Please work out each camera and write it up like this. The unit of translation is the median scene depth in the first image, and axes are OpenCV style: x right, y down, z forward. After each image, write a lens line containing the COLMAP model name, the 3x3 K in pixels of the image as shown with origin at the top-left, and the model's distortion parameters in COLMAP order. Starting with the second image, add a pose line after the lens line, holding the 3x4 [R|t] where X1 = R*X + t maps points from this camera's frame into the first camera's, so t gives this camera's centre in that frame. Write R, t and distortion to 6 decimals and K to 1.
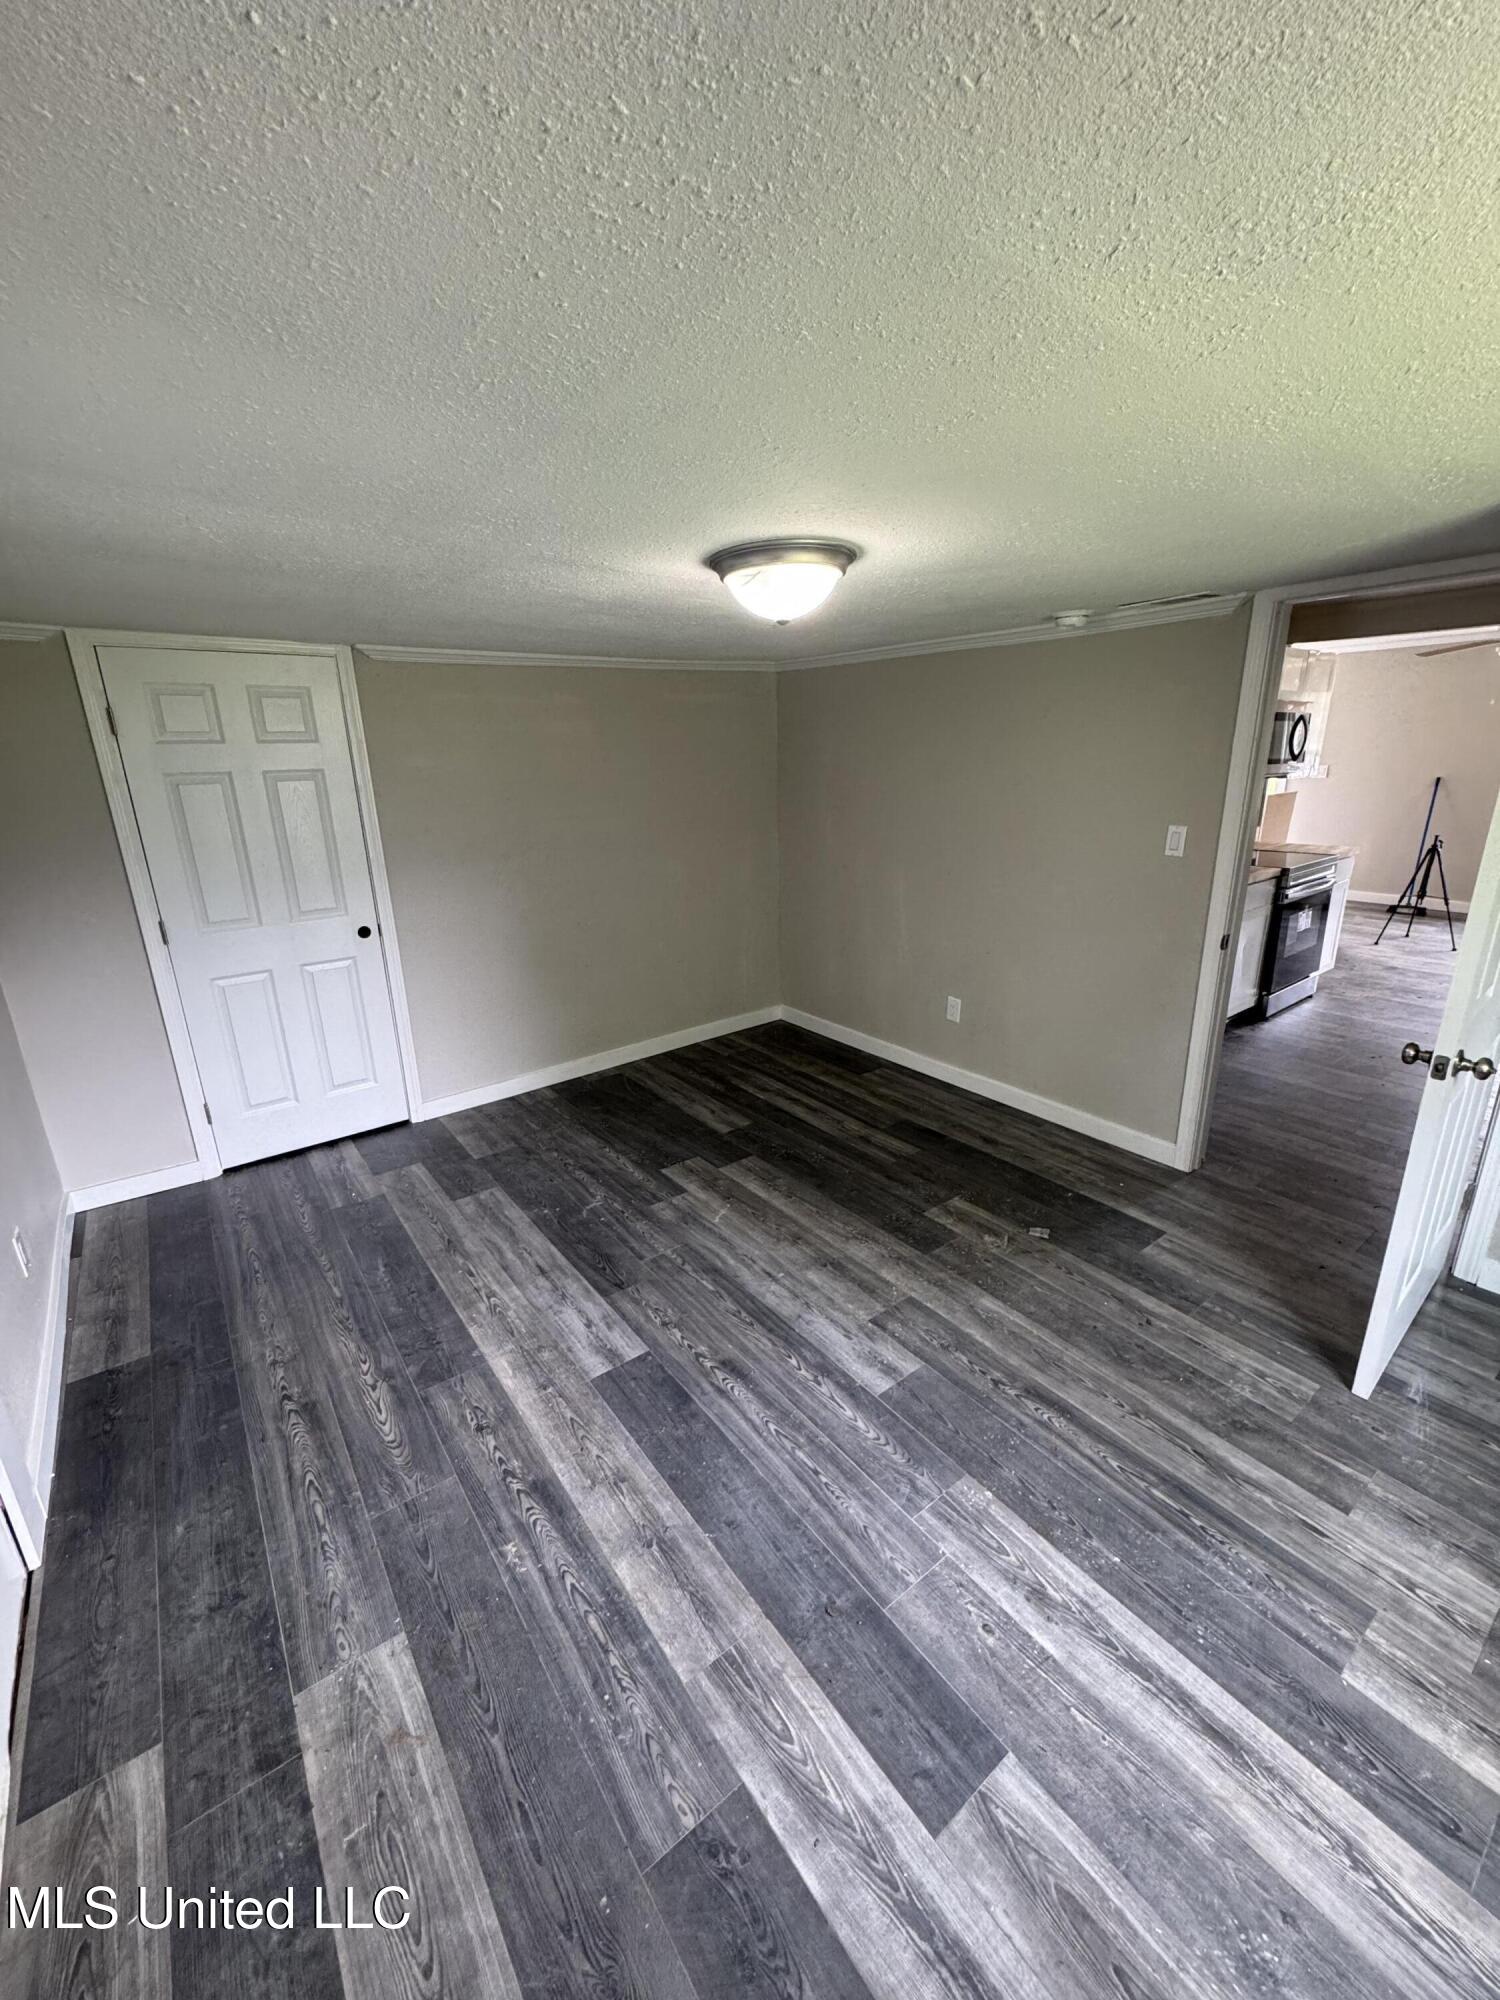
lens RADIAL K [[798.3, 0, 750.0], [0, 798.3, 1000.0], [0, 0, 1]] dist [-0.001282, 0.000425]
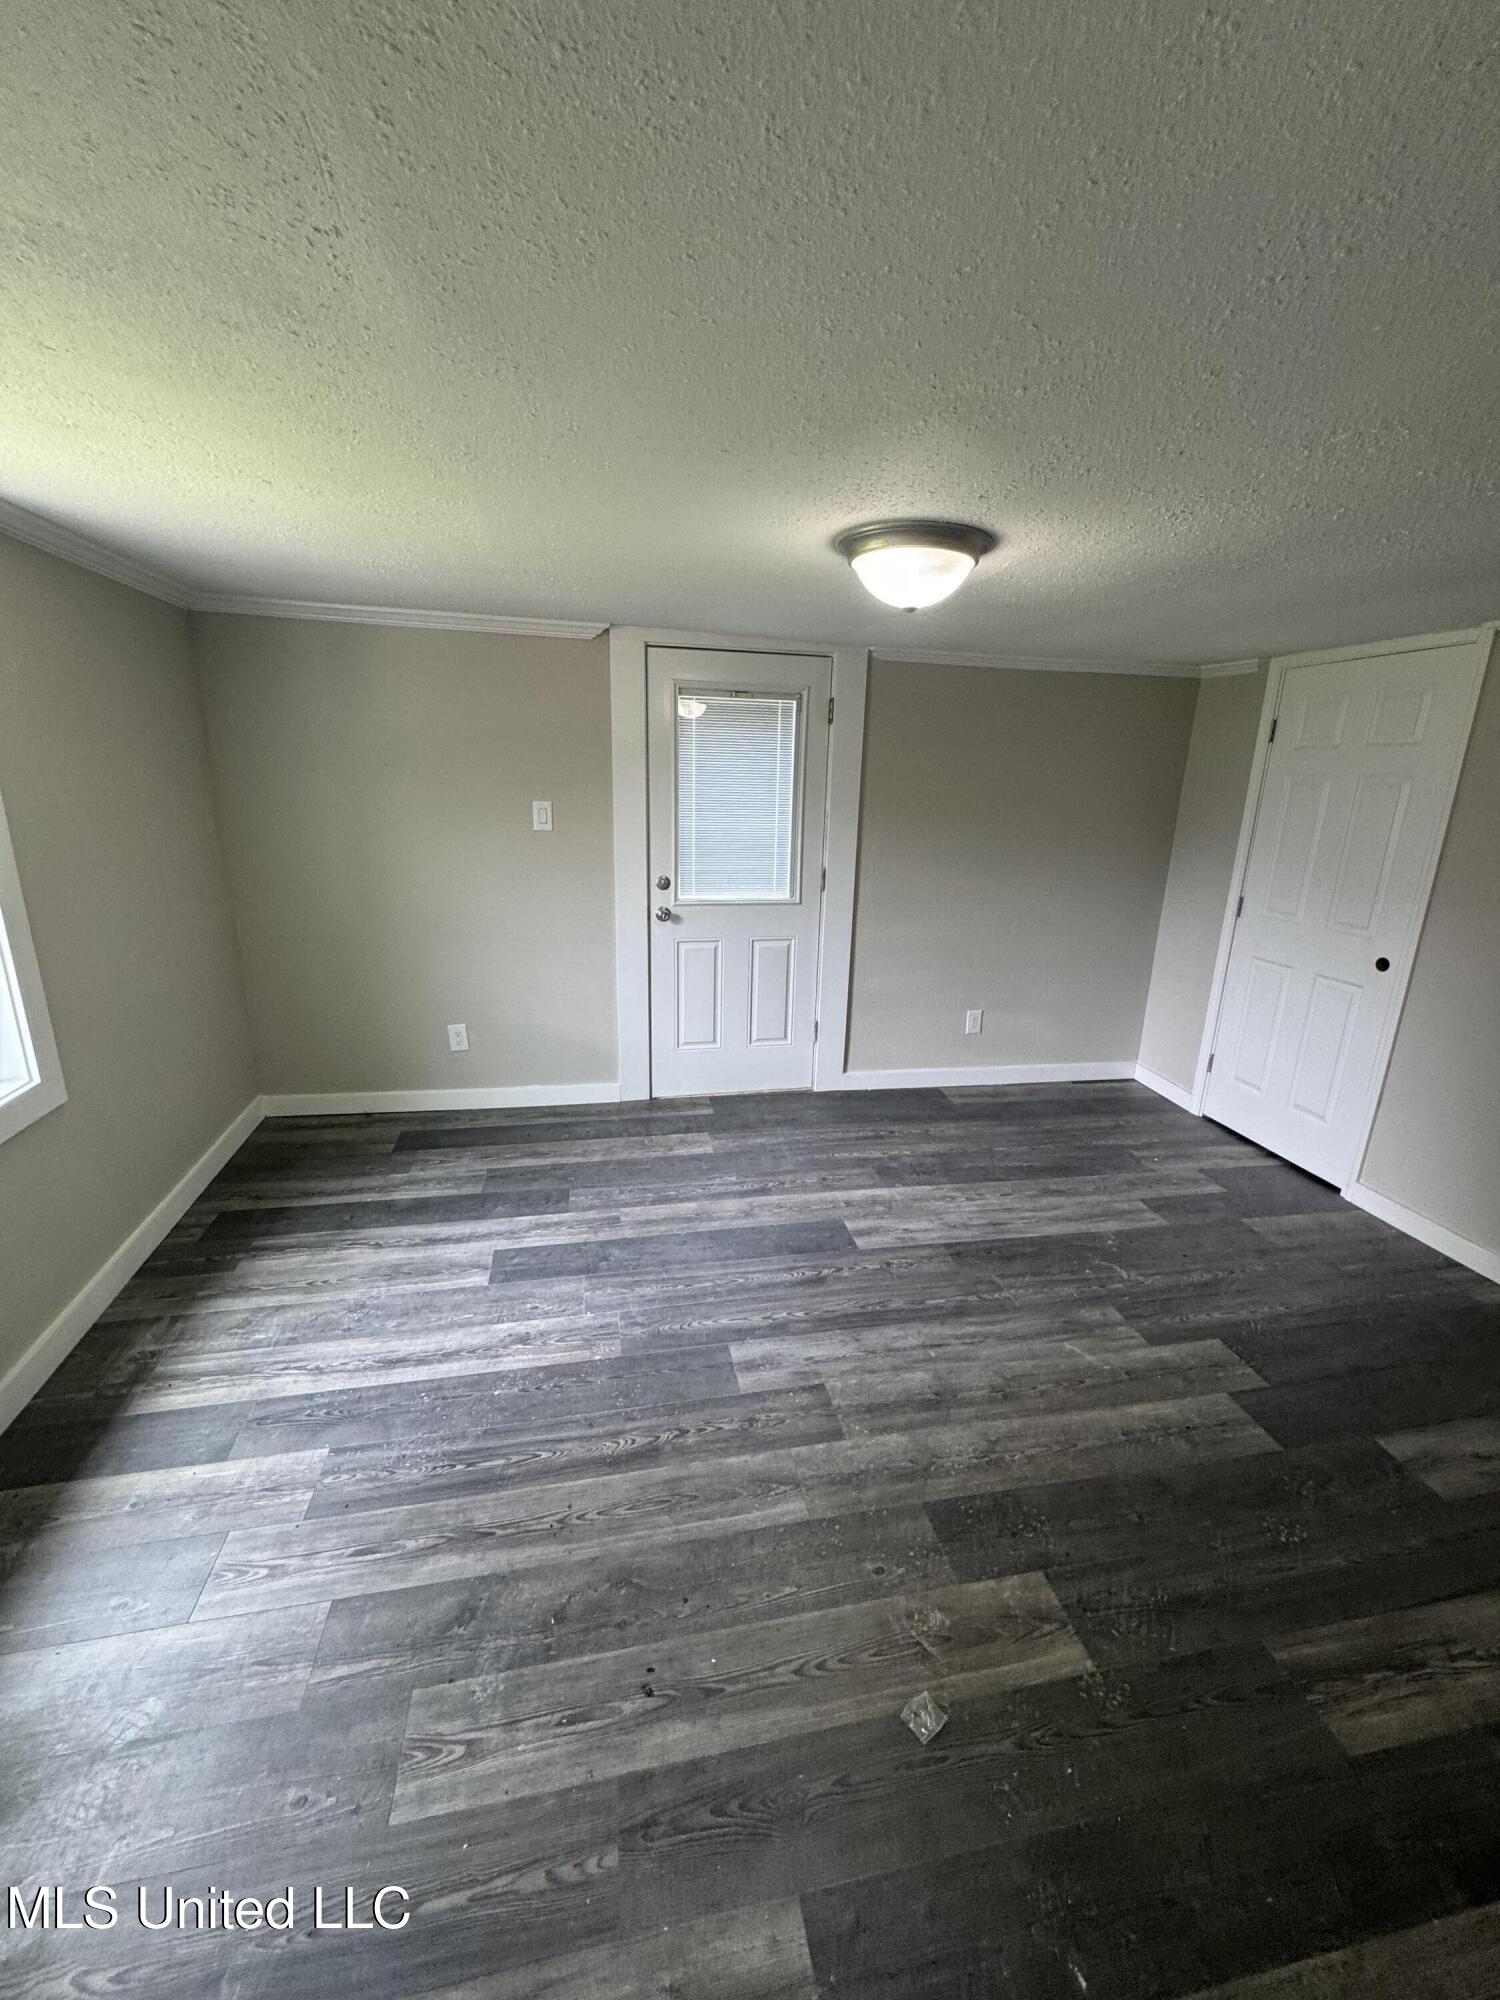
lens RADIAL K [[798.3, 0, 750.0], [0, 798.3, 1000.0], [0, 0, 1]] dist [-0.001282, 0.000425]
pose [[-0.432429, 0.256320, -0.864468, 0.901575], [-0.279307, 0.873506, 0.398716, -0.324076], [0.857317, 0.413869, -0.306137, 1.097530]]
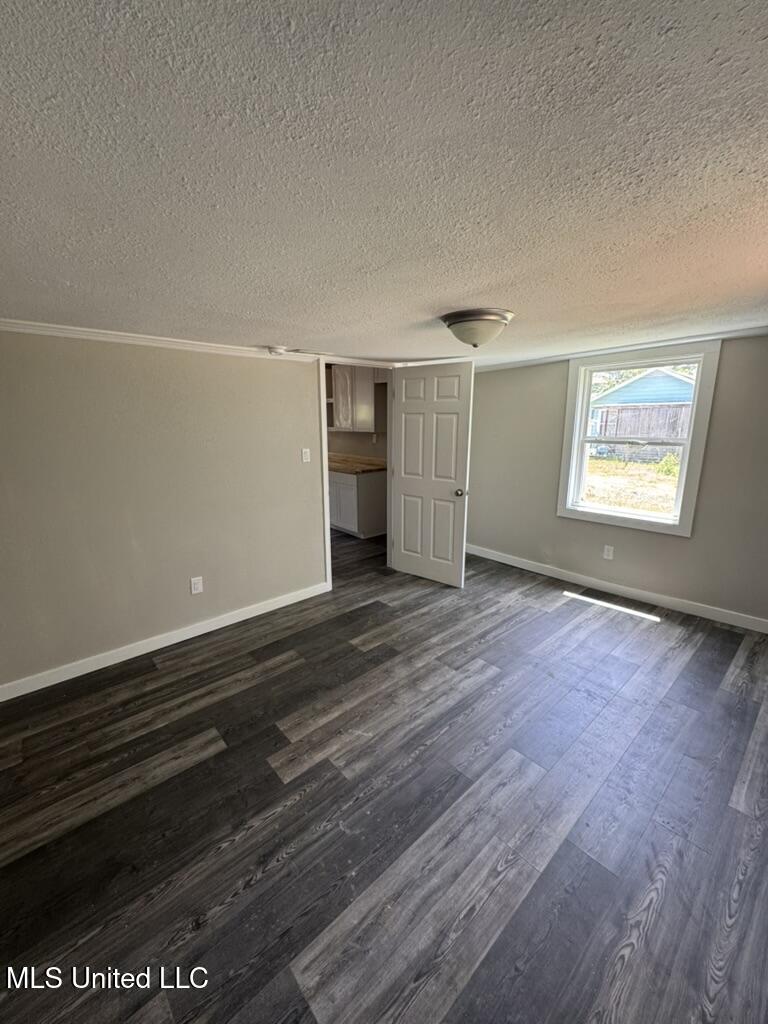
lens RADIAL K [[408.7, 0, 384.0], [0, 408.7, 512.0], [0, 0, 1]] dist [-0.001282, 0.000425]
pose [[-0.077865, -0.201136, 0.976464, -0.881018], [0.305631, 0.927462, 0.215414, -0.310641], [-0.948961, 0.315211, -0.010744, 1.136689]]
